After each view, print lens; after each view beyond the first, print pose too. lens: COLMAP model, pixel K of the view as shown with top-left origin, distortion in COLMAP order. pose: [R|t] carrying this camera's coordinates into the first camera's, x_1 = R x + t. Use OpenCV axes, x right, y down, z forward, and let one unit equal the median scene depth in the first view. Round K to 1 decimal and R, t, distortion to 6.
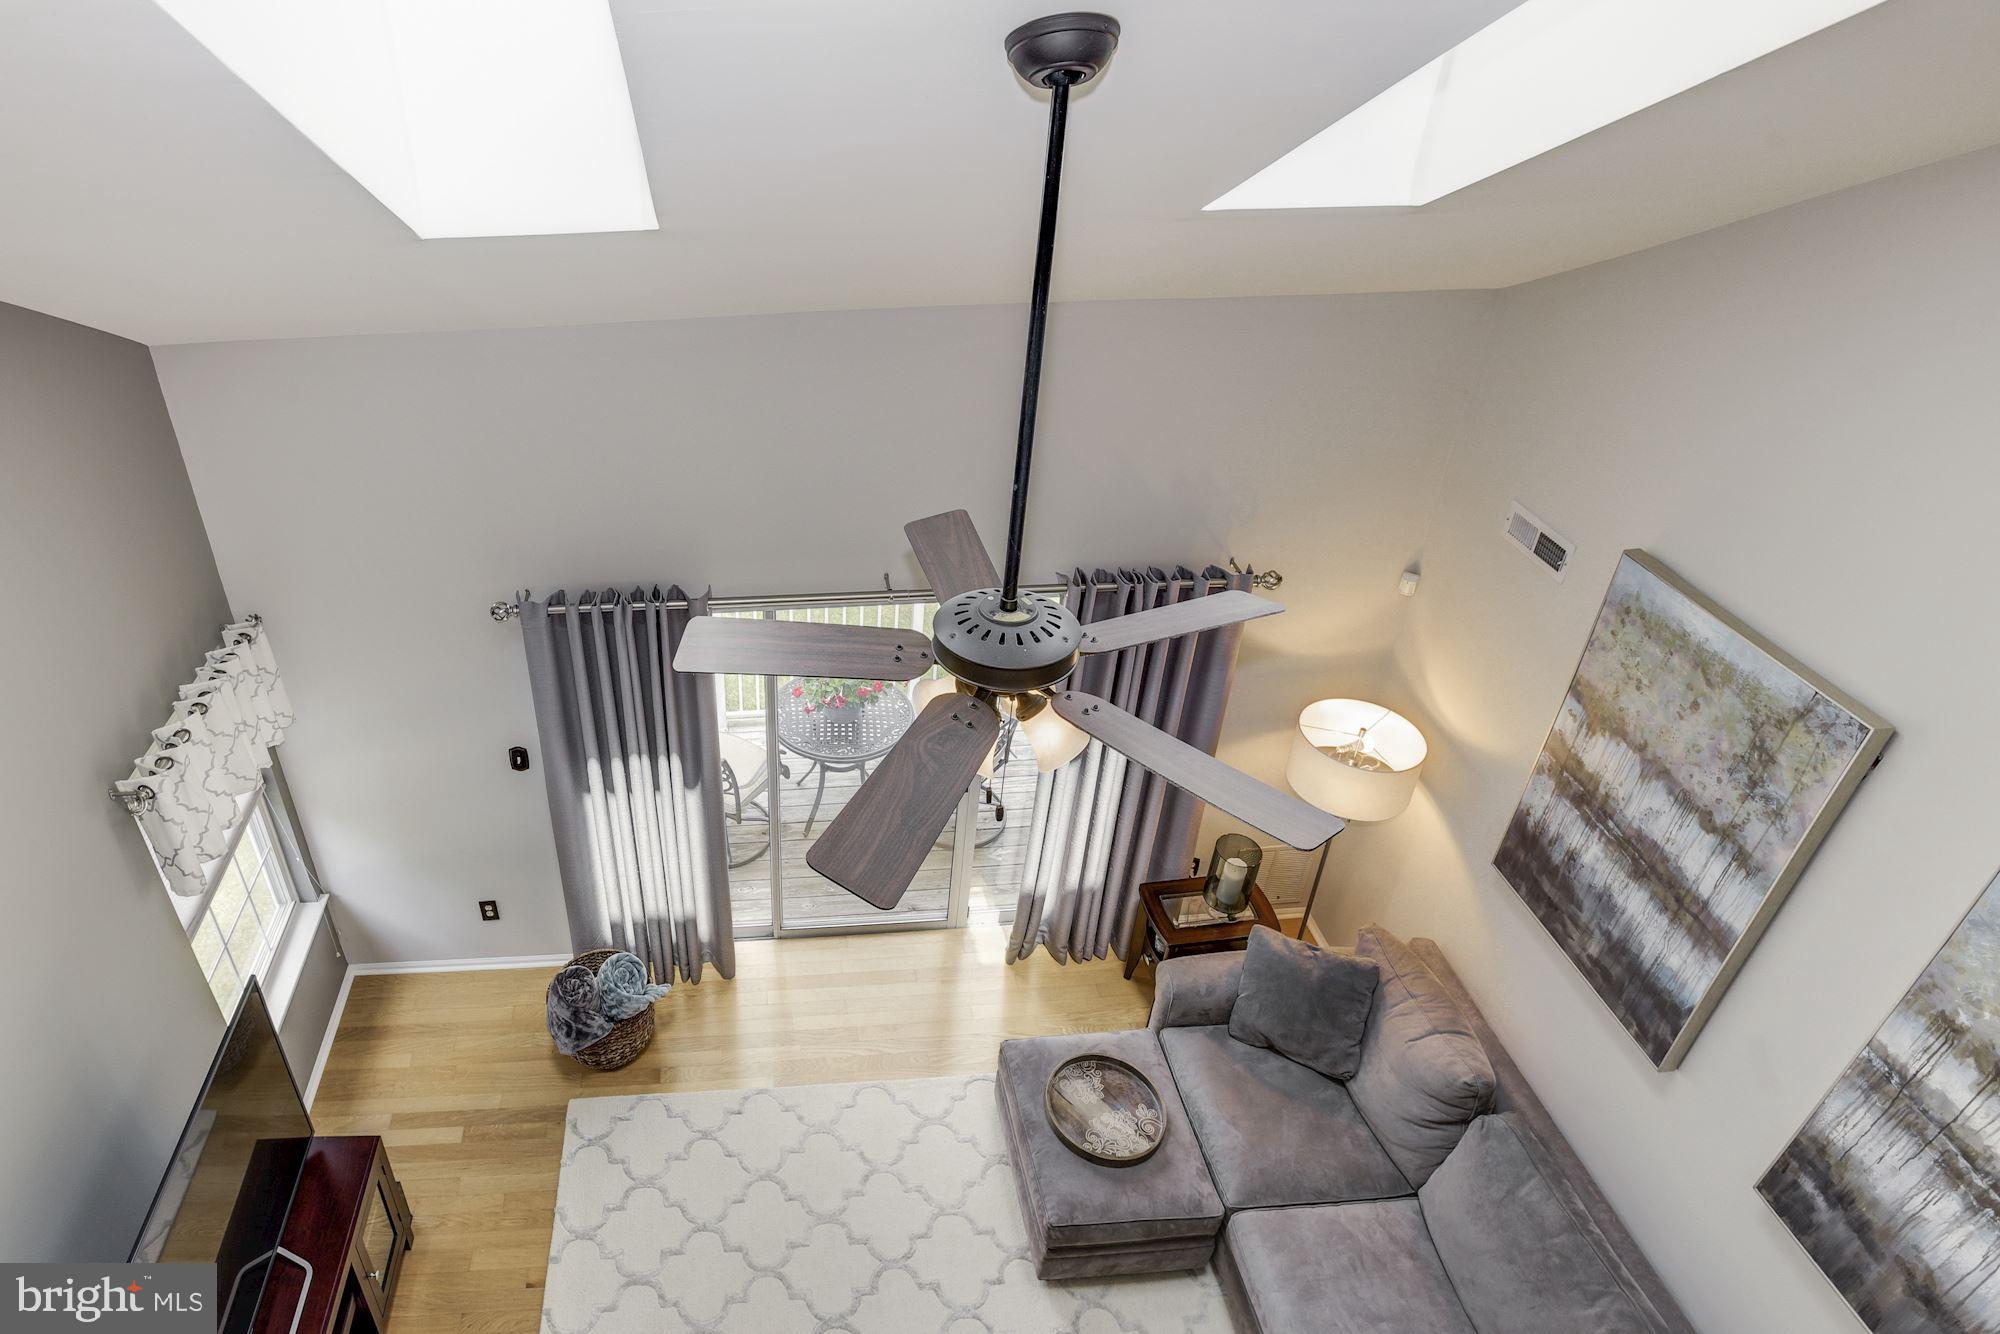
lens RADIAL K [[1107.0, 0, 832.3], [0, 1107.0, 630.4], [0, 0, 1]] dist [-0.008152, 0.002981]
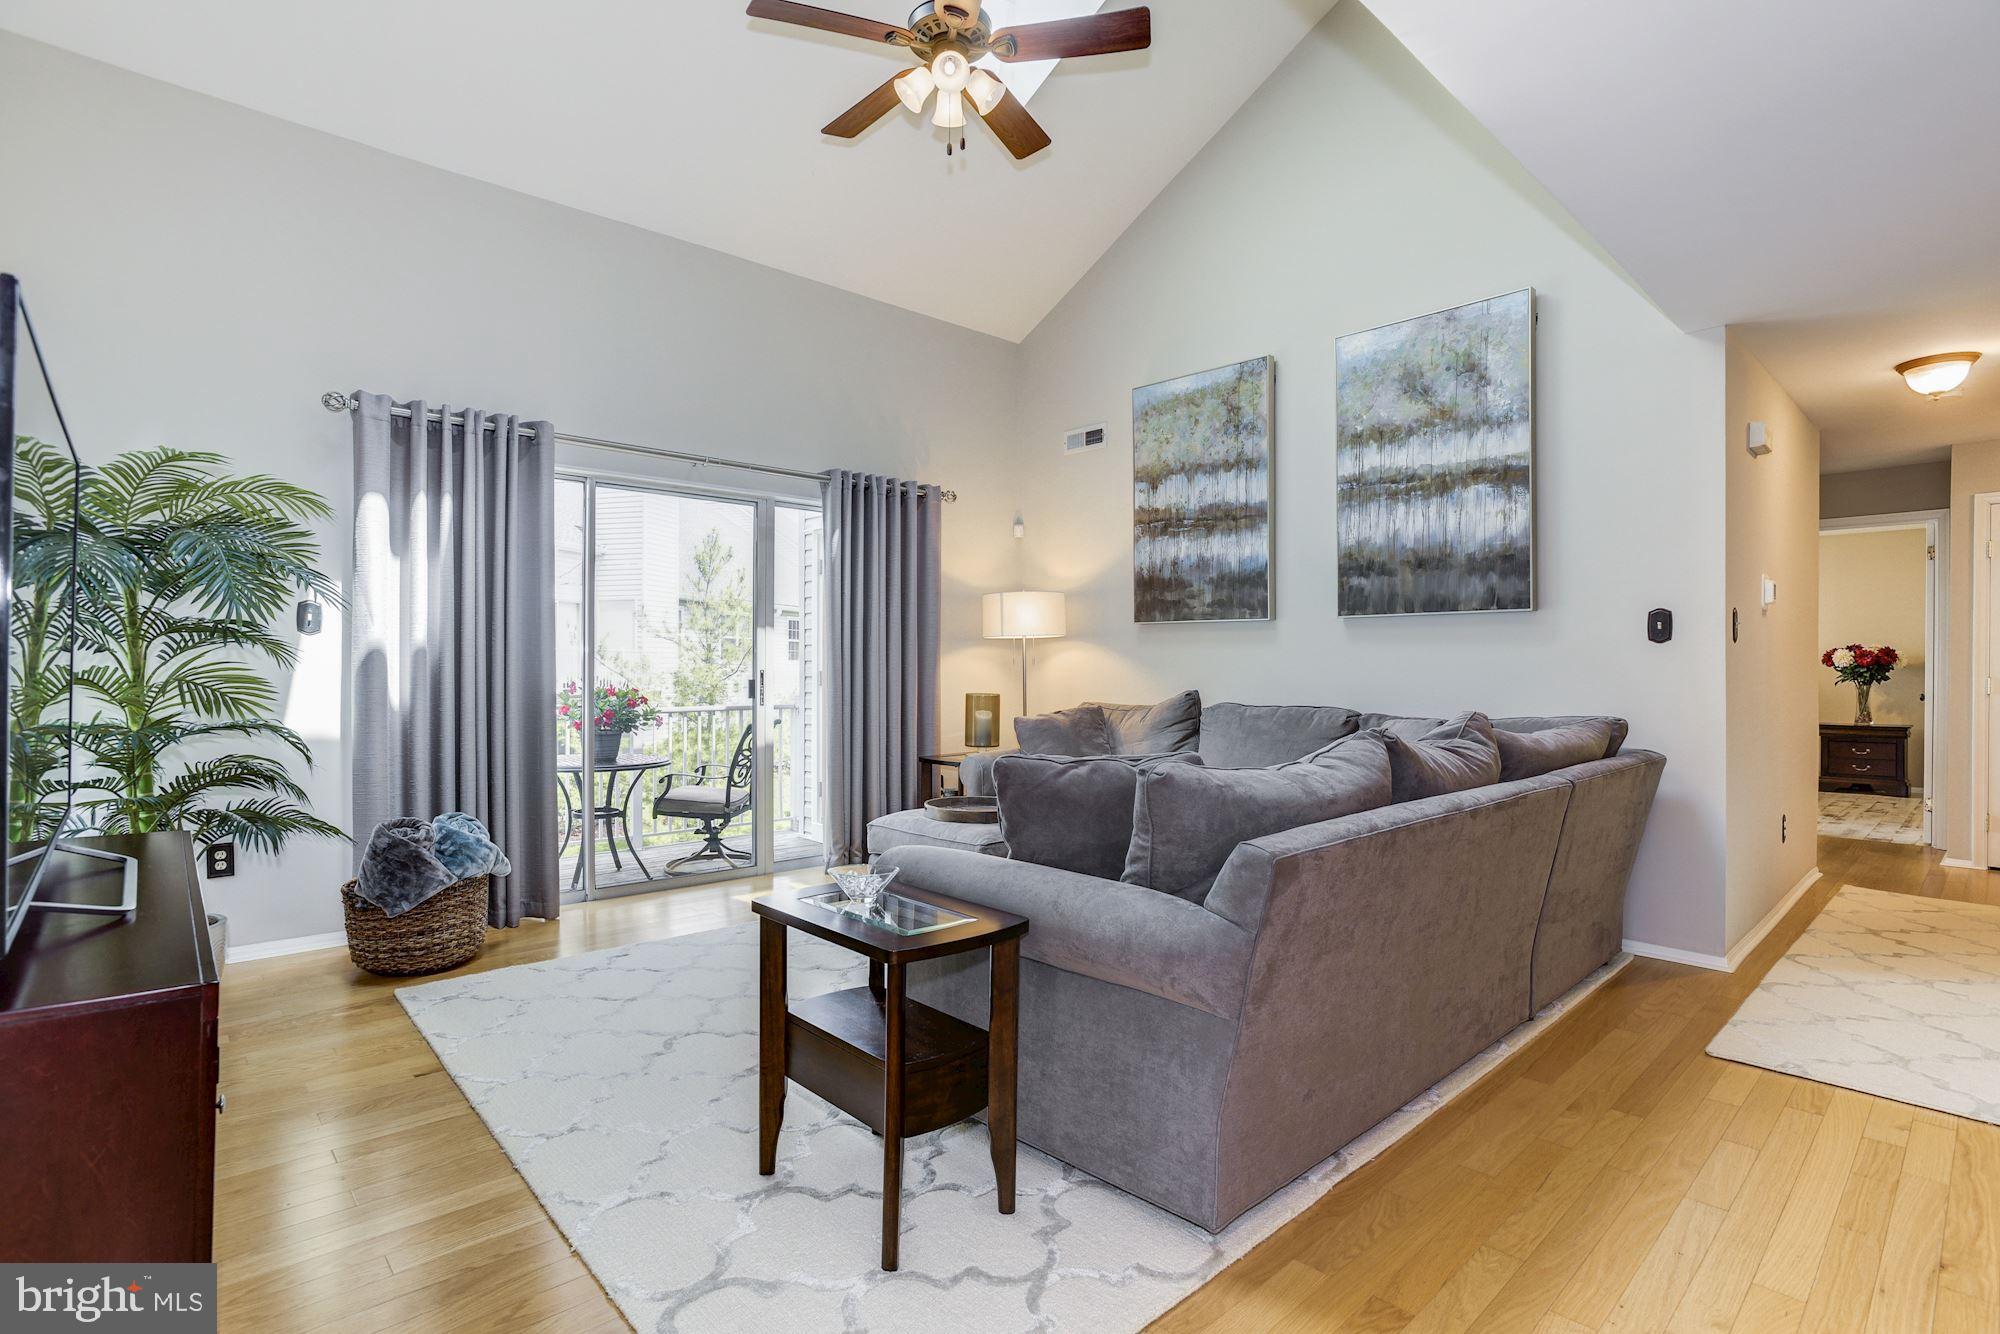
lens RADIAL K [[989.0, 0, 1010.7], [0, 989.0, 667.8], [0, 0, 1]] dist [-0.036566, 0.015234]
pose [[0.786957, 0.003442, 0.616999, -0.481760], [0.329305, 0.843310, -0.424719, 1.004686], [-0.521783, 0.537416, 0.662515, 0.279449]]
